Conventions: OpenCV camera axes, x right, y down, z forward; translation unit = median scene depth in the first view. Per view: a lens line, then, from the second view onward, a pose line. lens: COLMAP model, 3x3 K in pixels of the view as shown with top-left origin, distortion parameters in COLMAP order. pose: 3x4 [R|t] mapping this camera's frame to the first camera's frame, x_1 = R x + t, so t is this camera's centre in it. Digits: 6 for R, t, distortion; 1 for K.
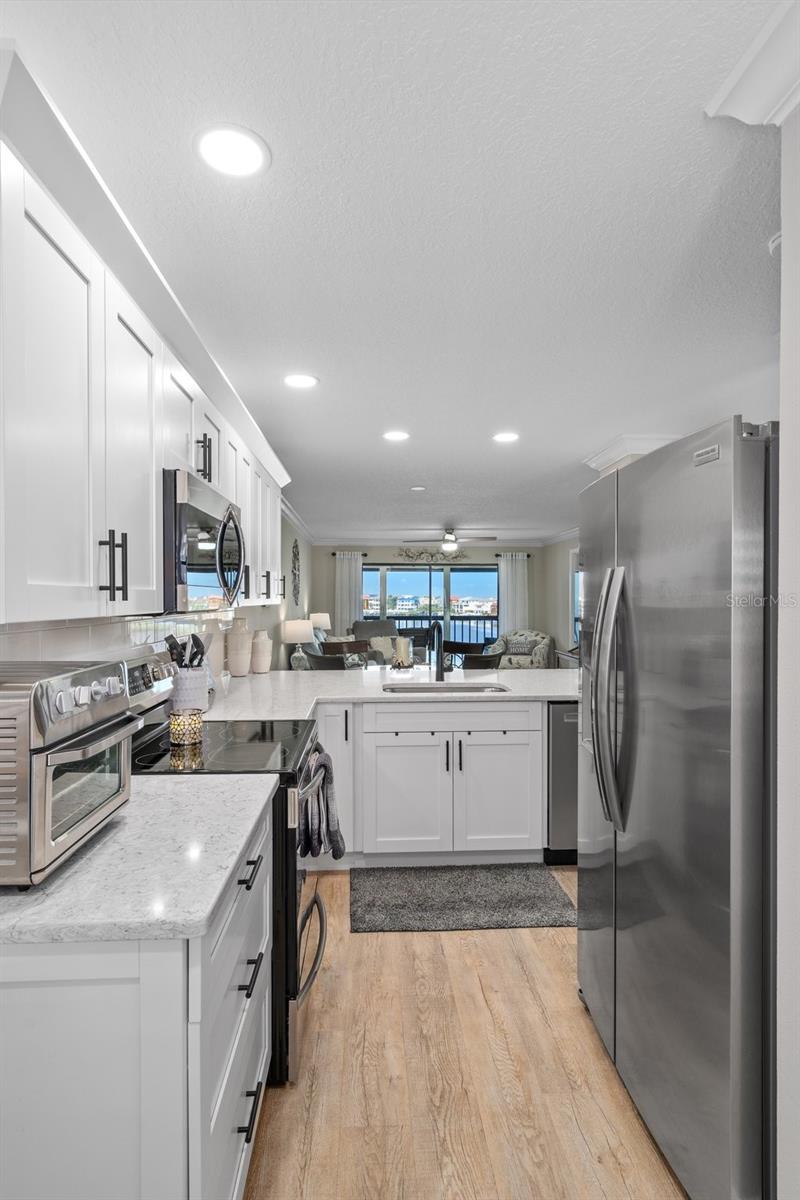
lens RADIAL K [[609.5, 0, 381.4], [0, 609.5, 604.9], [0, 0, 1]] dist [0.005827, -0.000890]
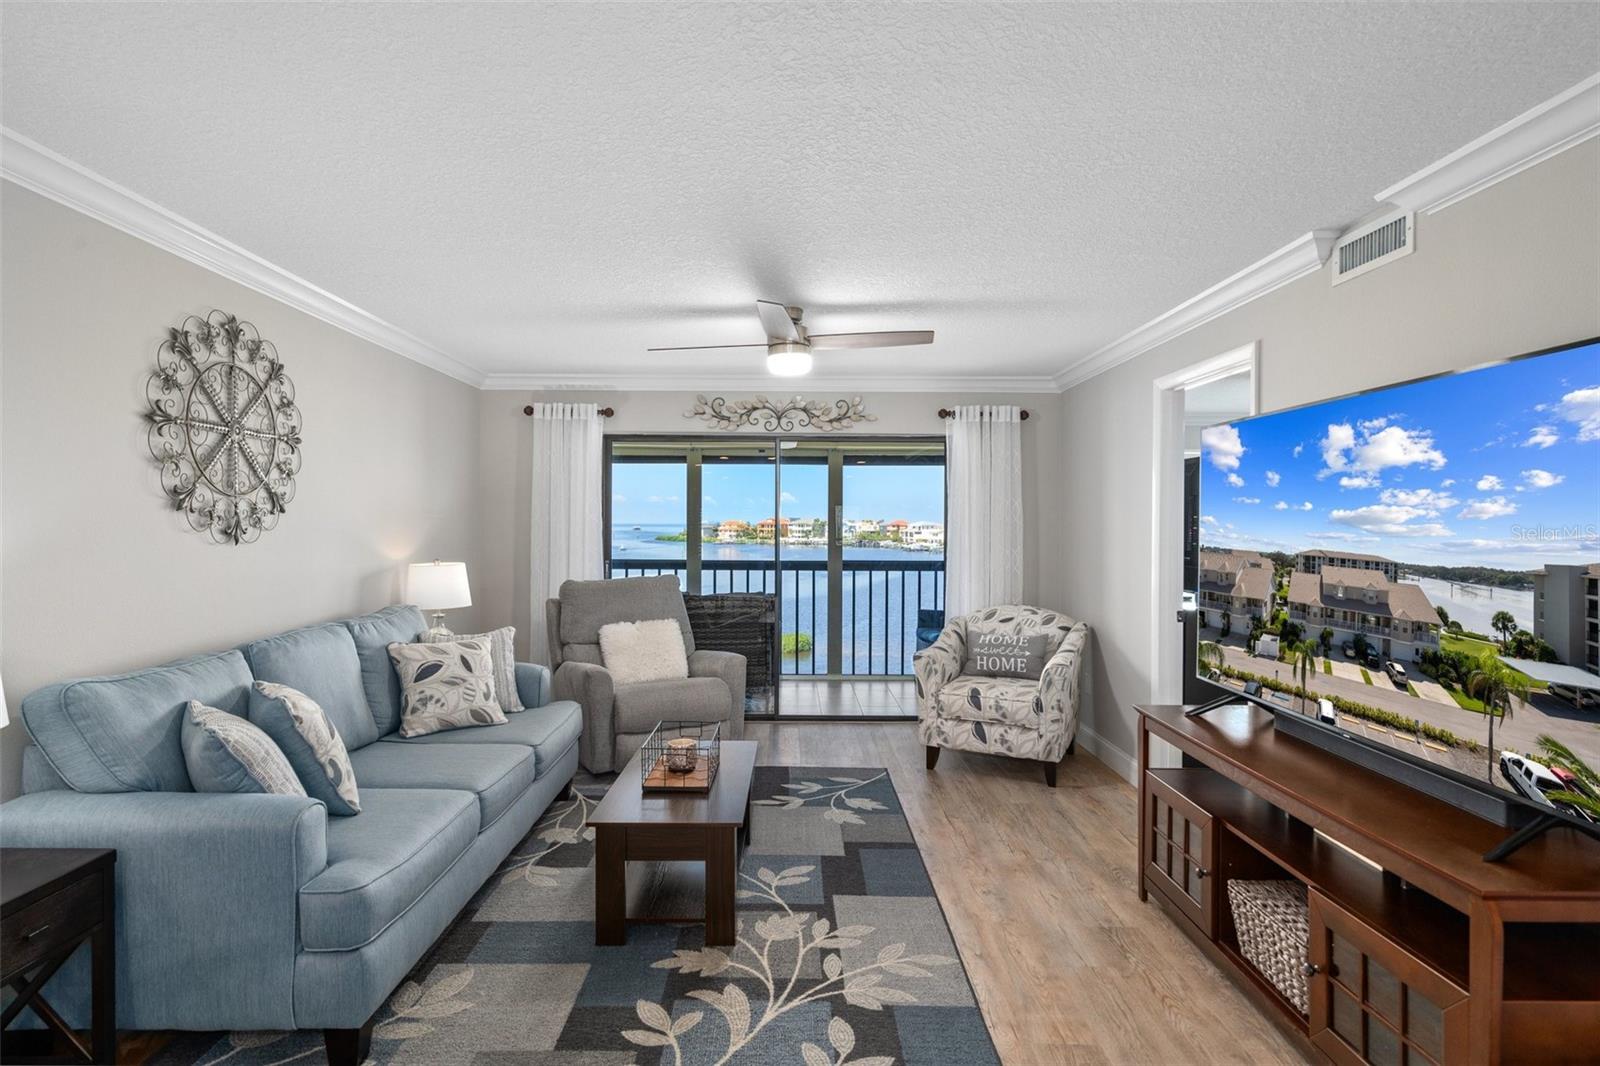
lens RADIAL K [[812.7, 0, 785.4], [0, 812.7, 527.4], [0, 0, 1]] dist [0.005827, -0.000890]
pose [[0.999698, 0.003632, -0.024318, 0.420985], [-0.003751, 0.999981, -0.004868, -0.019841], [0.024300, 0.004958, 0.999692, 1.968263]]
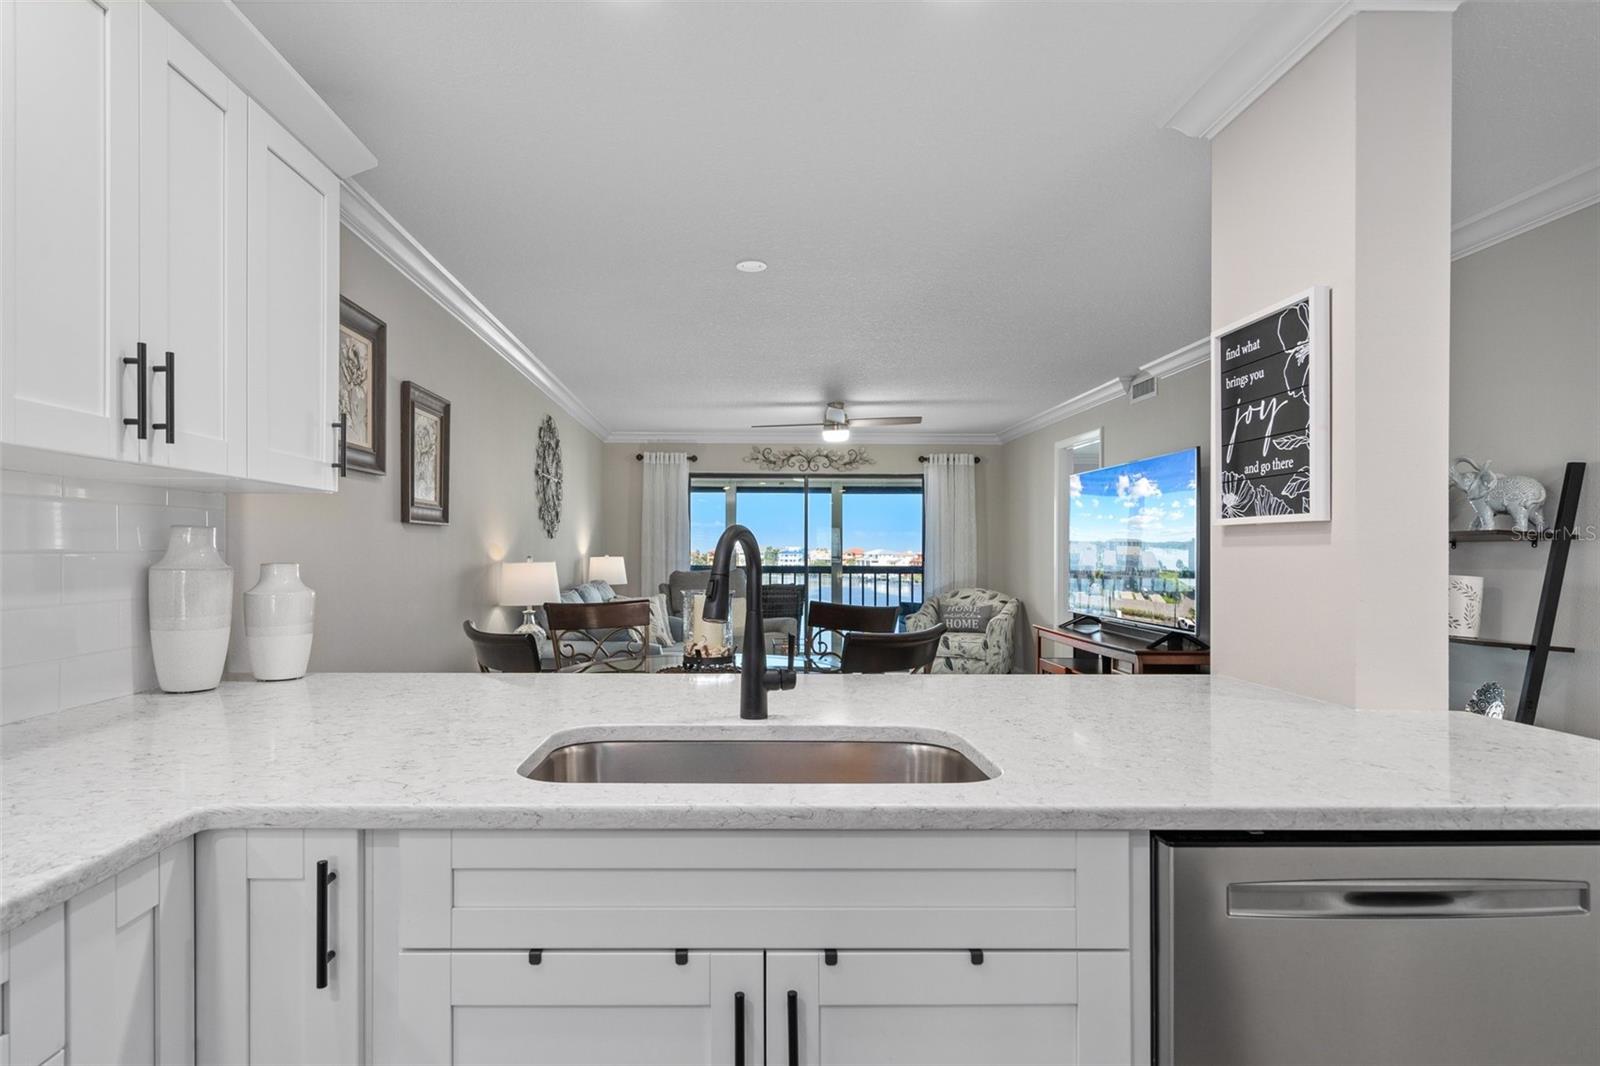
lens RADIAL K [[847.2, 0, 735.9], [0, 847.2, 544.5], [0, 0, 1]] dist [0.002000, 0.000610]
pose [[0.999693, 0.002845, -0.024630, 0.139763], [-0.003301, 0.999823, -0.018496, 0.062766], [0.024573, 0.018571, 0.999526, 0.804482]]
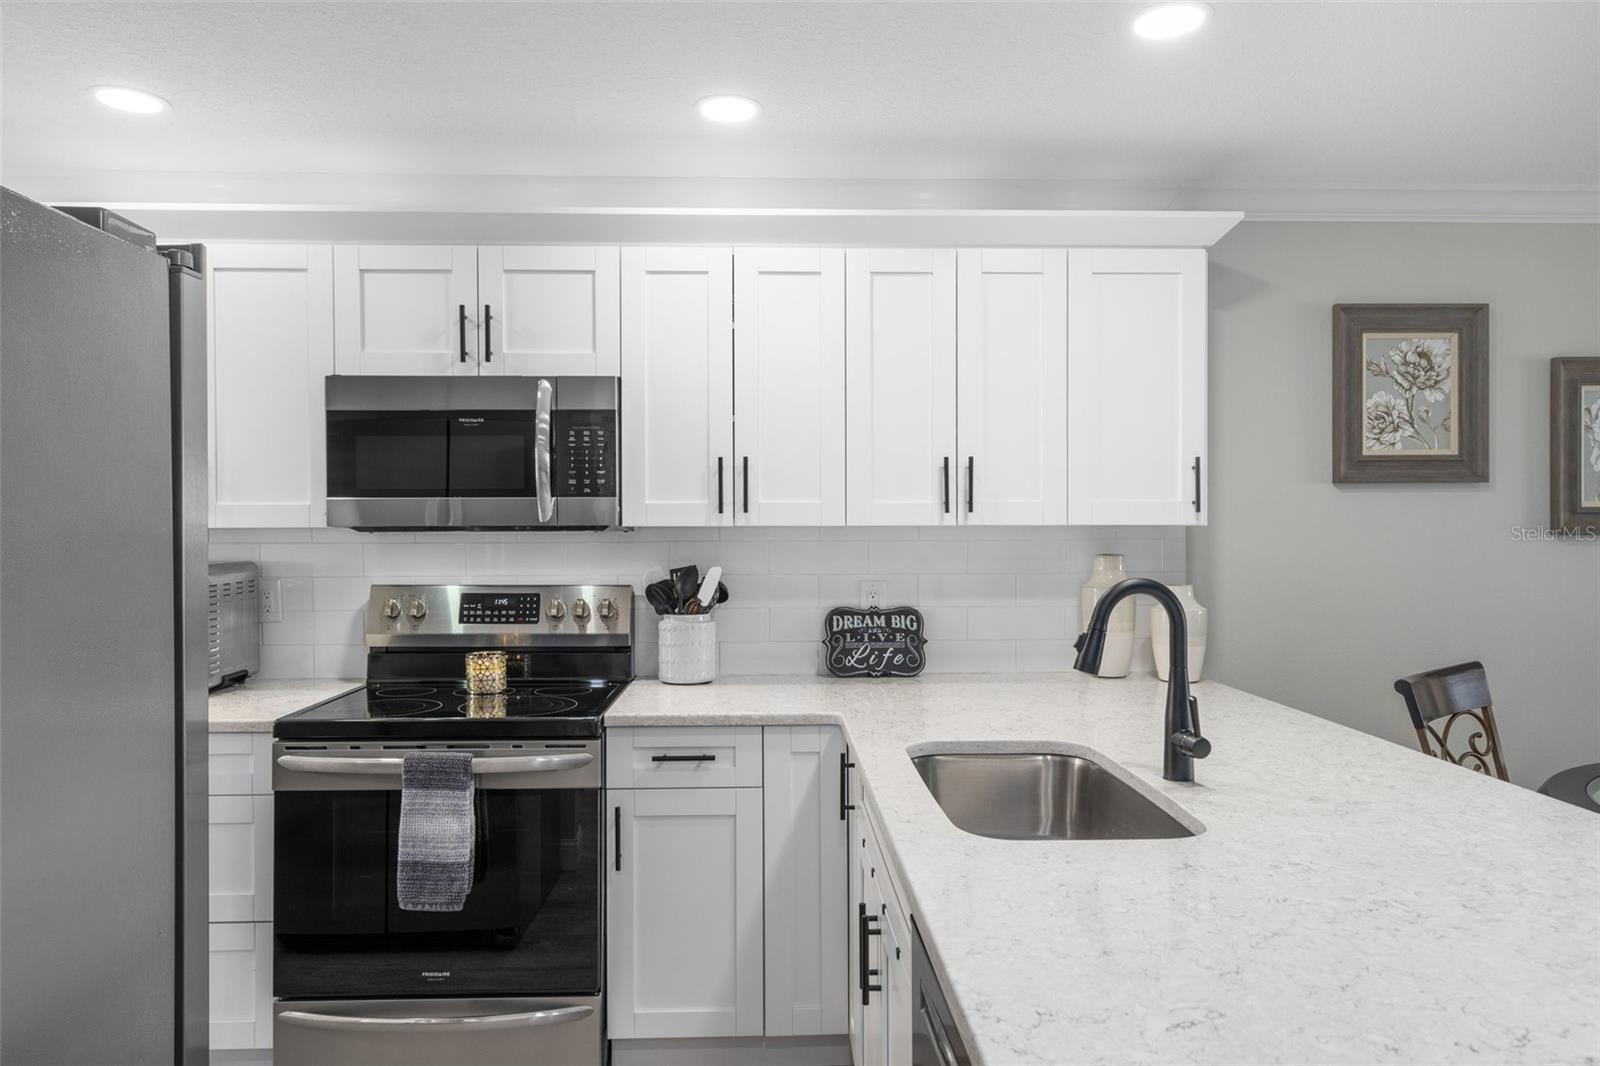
lens RADIAL K [[1005.2, 0, 789.3], [0, 1005.2, 531.8], [0, 0, 1]] dist [0.012339, 0.001664]
pose [[0.011593, 0.005105, -0.999920, 0.841846], [-0.008747, 0.999949, 0.005004, 0.003274], [0.999895, 0.008689, 0.011637, 1.147869]]
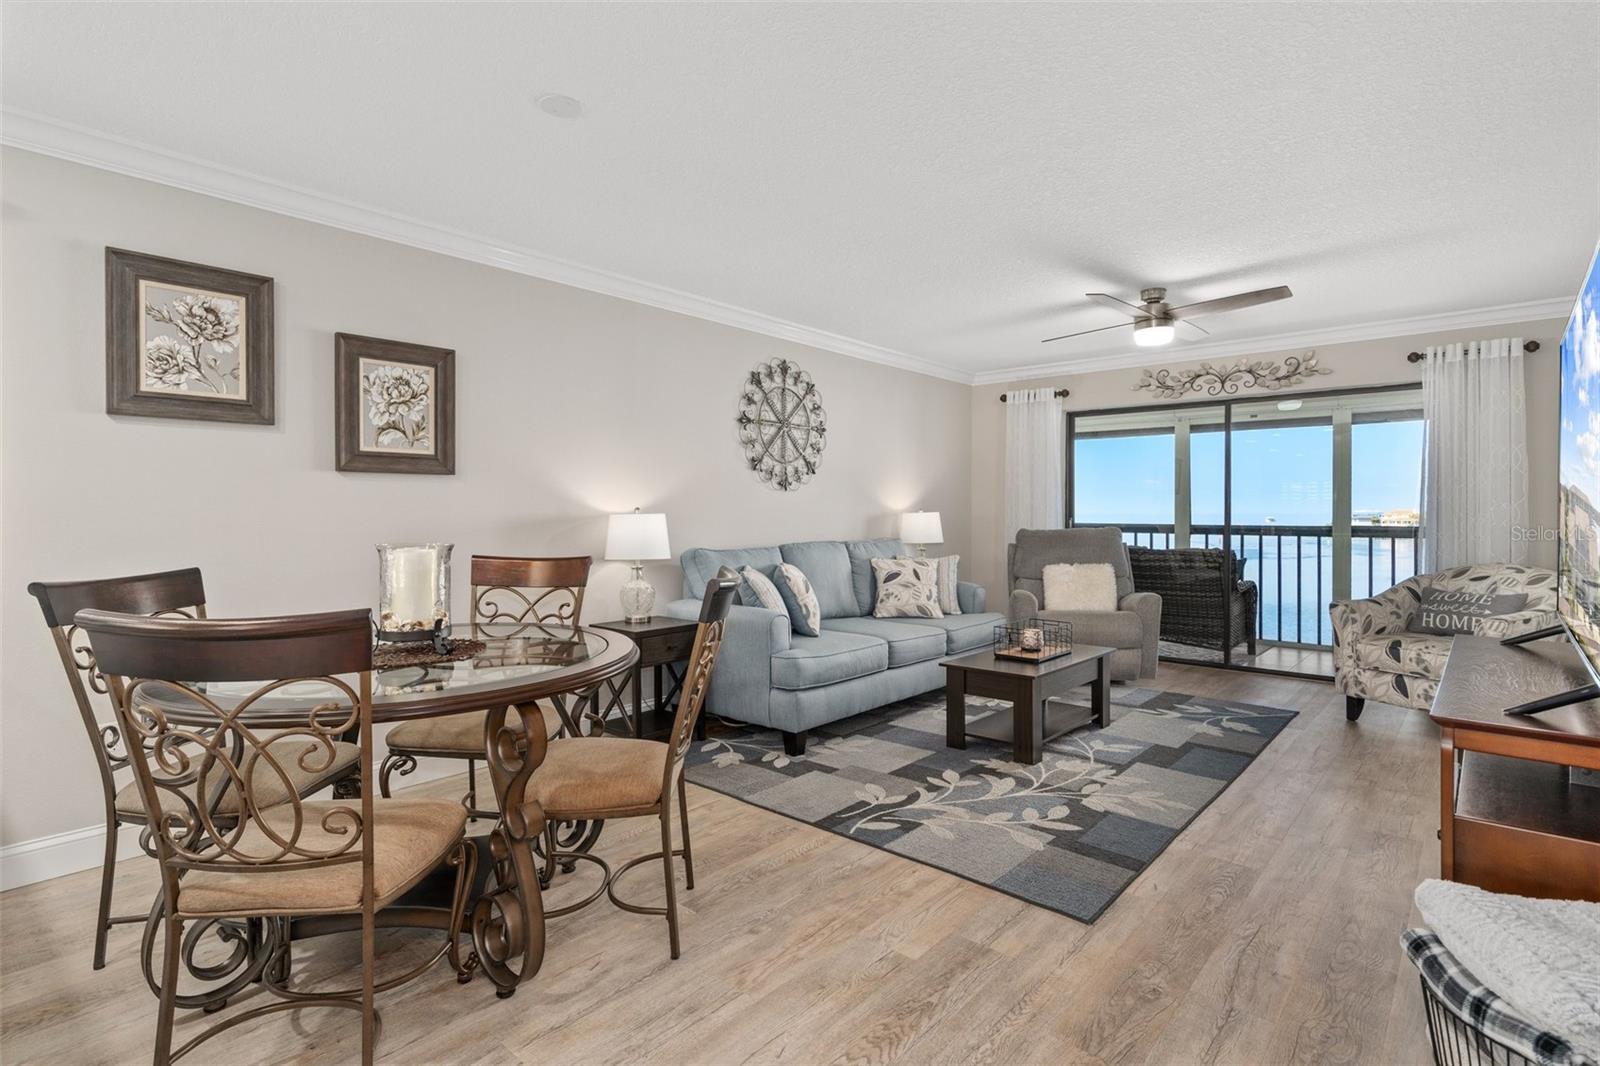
lens RADIAL K [[783.2, 0, 807.0], [0, 783.2, 515.5], [0, 0, 1]] dist [-0.001532, 0.002874]
pose [[0.739724, 0.002352, -0.672906, 0.988286], [-0.007190, 0.999964, -0.004409, 0.076442], [0.672871, 0.008100, 0.739715, 1.695621]]
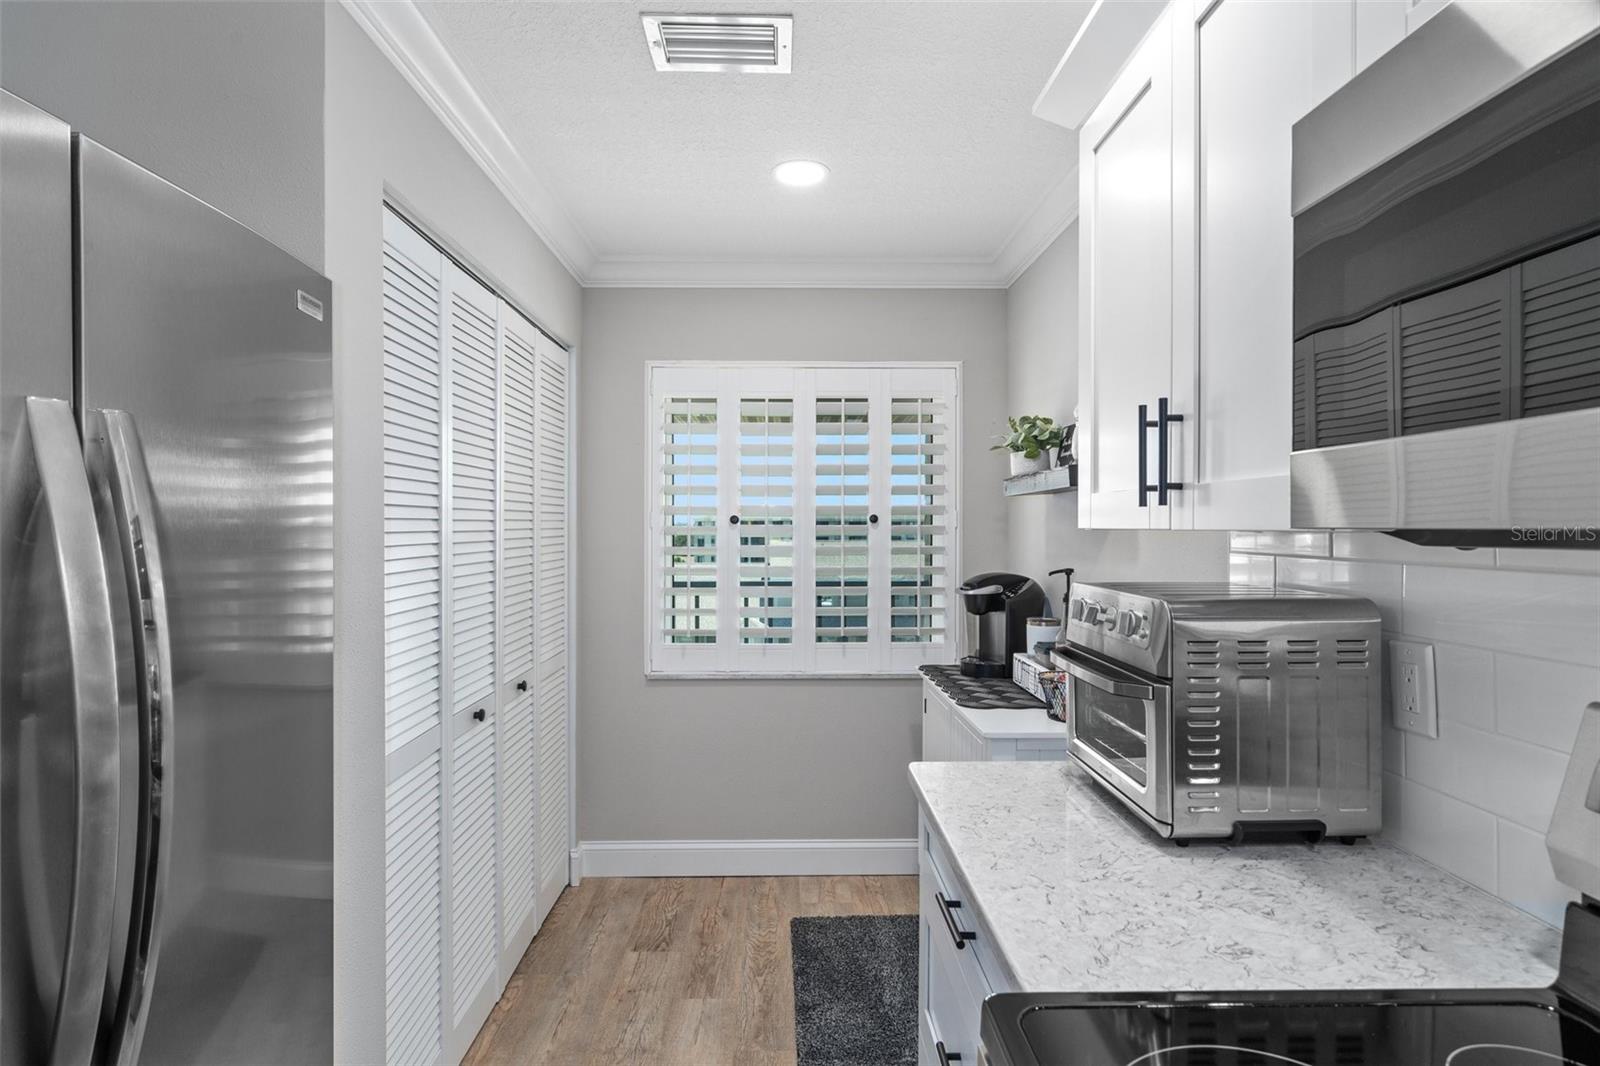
lens RADIAL K [[812.7, 0, 796.6], [0, 812.7, 531.0], [0, 0, 1]] dist [0.005827, -0.000890]
pose [[-0.999985, -0.001220, 0.005409, -0.025322], [-0.001120, 0.999829, 0.018441, 0.002211], [-0.005431, 0.018434, -0.999815, 0.994965]]
